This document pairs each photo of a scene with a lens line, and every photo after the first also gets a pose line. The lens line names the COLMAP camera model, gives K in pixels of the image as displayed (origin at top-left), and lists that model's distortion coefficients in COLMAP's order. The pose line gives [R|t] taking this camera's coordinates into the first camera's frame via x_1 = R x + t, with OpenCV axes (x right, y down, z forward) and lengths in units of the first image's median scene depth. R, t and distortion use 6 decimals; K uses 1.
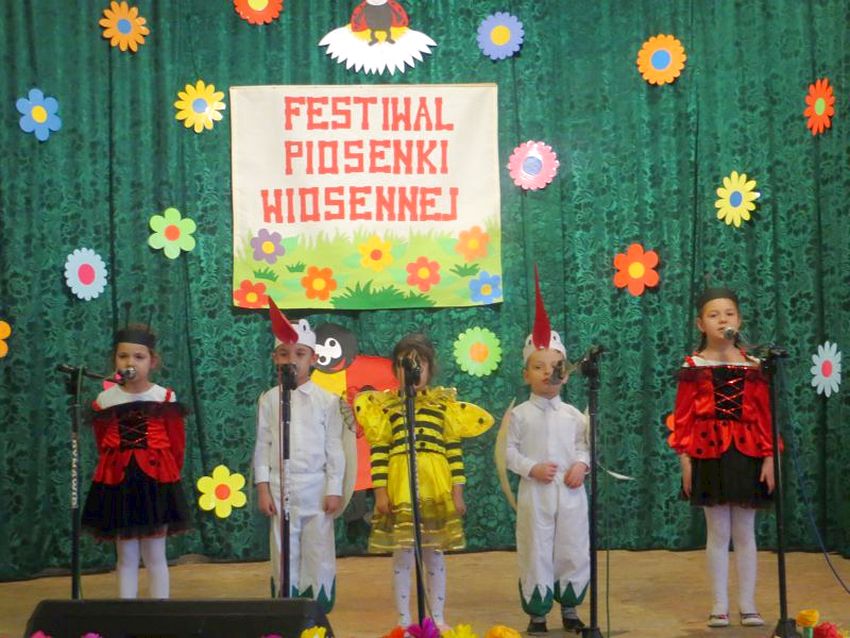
lens RADIAL K [[1511.8, 0, 426.6], [0, 1511.8, 349.0], [0, 0, 1]] dist [-0.191213, 0.000000]
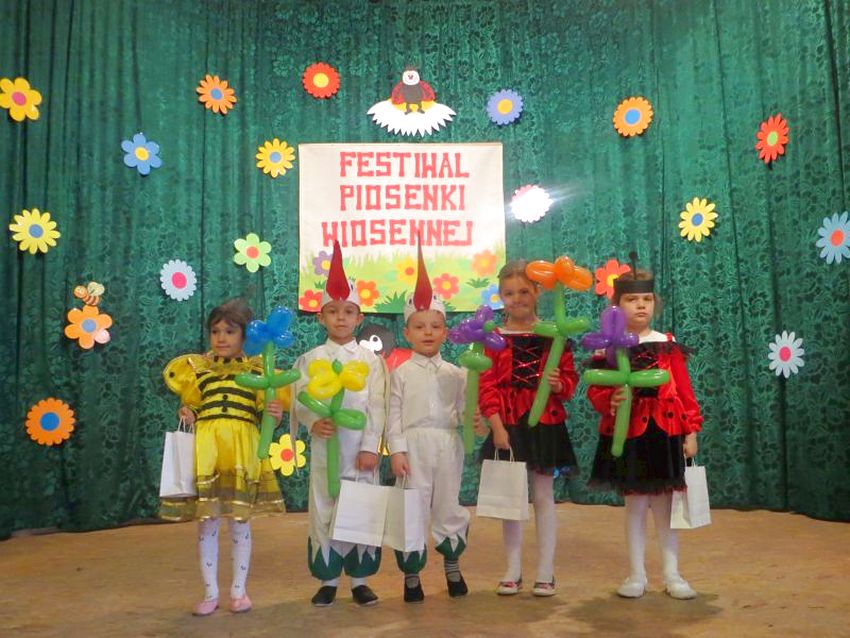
lens RADIAL K [[788.7, 0, 425.3], [0, 788.7, 321.2], [0, 0, 1]] dist [-0.020201, 0.000000]
pose [[0.999466, 0.001429, -0.032639, 0.002344], [-0.003879, 0.997169, -0.075097, 0.031408], [0.032439, 0.075184, 0.996642, 0.326220]]
